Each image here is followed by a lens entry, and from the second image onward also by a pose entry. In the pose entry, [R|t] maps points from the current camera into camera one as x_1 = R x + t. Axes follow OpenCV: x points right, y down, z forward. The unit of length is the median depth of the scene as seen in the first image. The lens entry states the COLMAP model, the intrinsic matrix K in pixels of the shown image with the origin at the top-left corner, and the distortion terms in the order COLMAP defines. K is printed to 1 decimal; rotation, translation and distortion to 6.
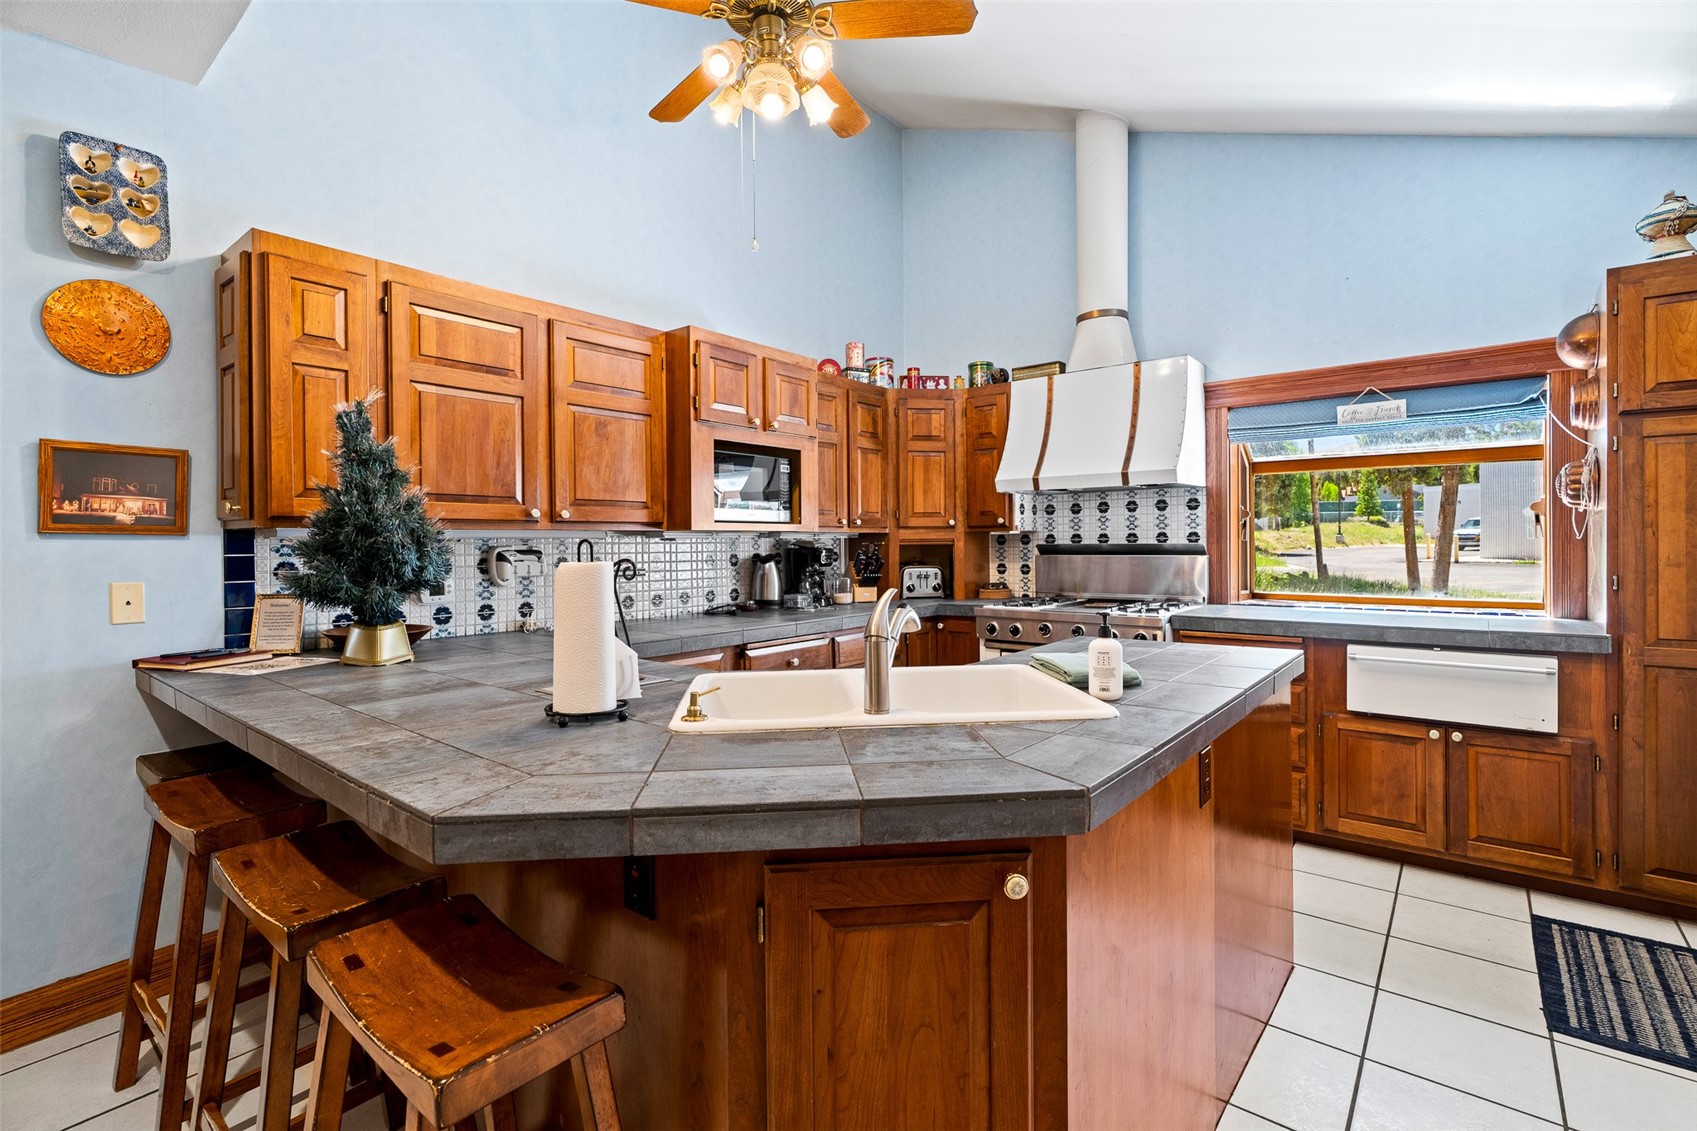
lens RADIAL K [[772.2, 0, 849.6], [0, 772.2, 558.2], [0, 0, 1]] dist [-0.008620, 0.001145]
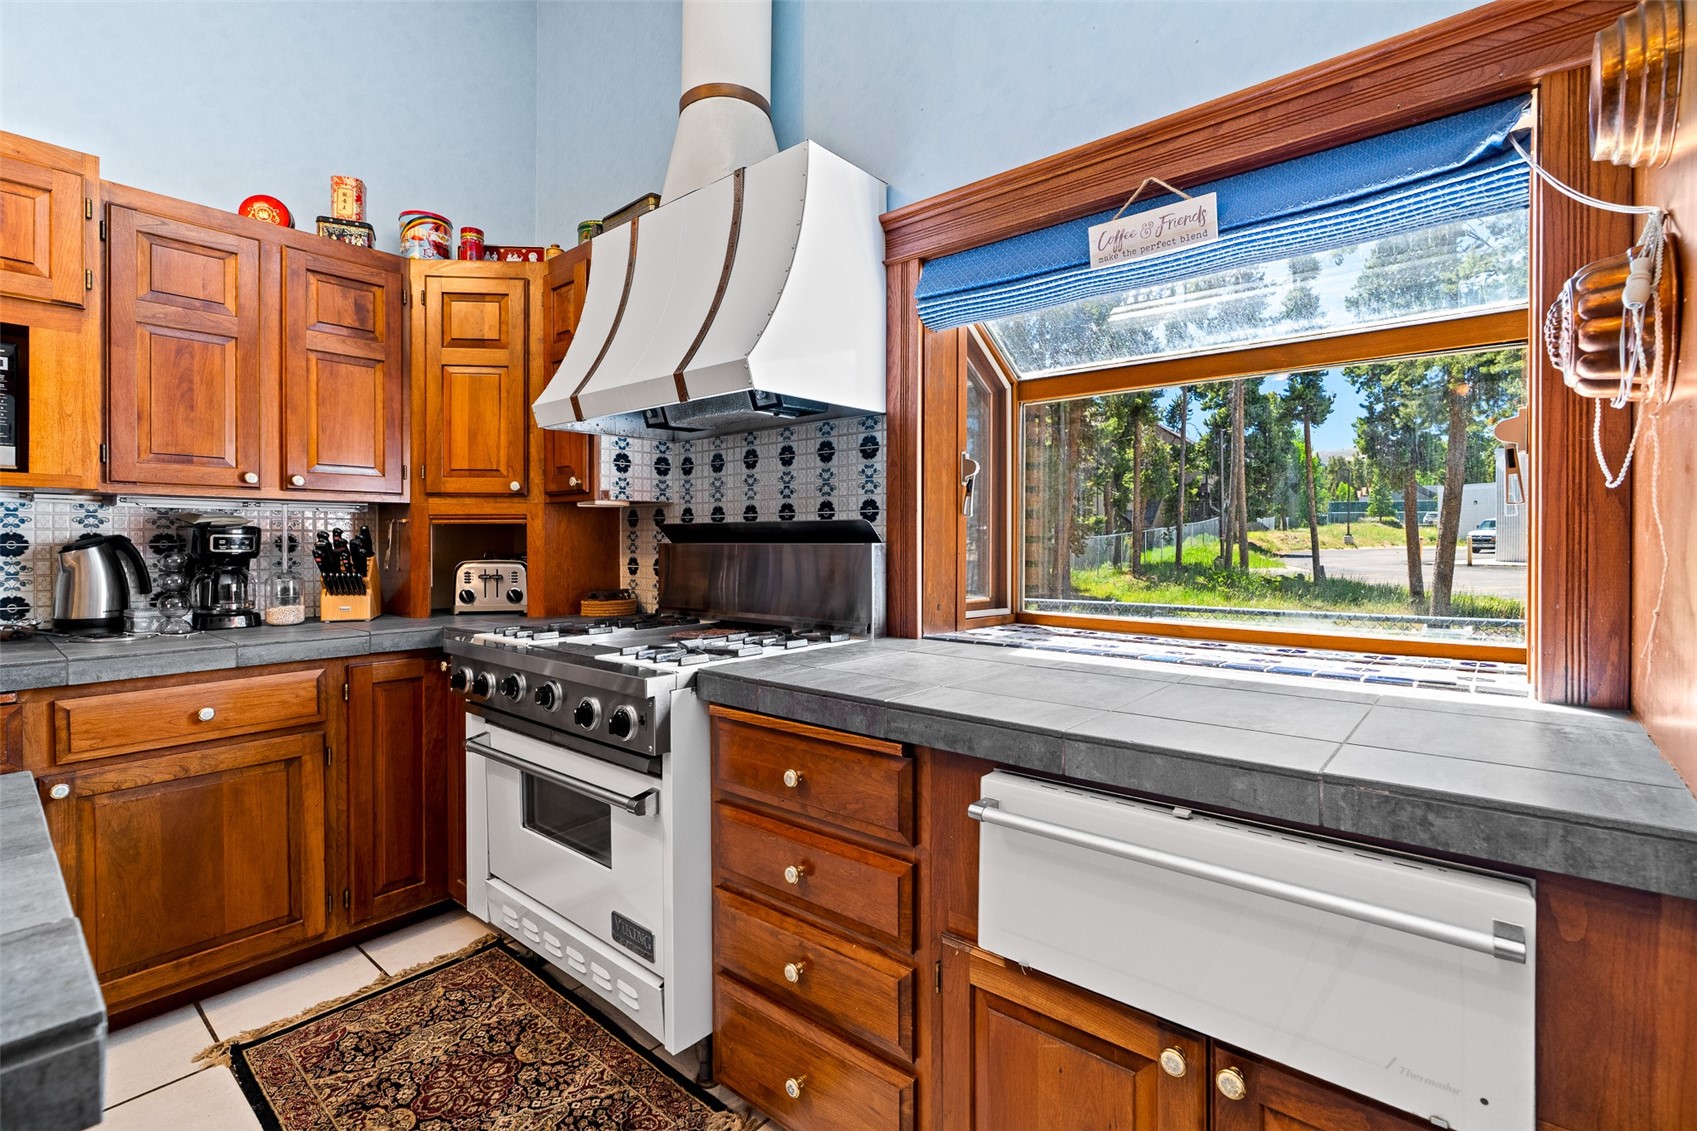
lens RADIAL K [[772.2, 0, 846.7], [0, 772.2, 555.2], [0, 0, 1]] dist [-0.008620, 0.001145]
pose [[0.999808, 0.009155, -0.017351, 0.418468], [-0.009165, 0.999958, -0.000457, 0.004409], [0.017346, 0.000616, 0.999849, 0.443421]]
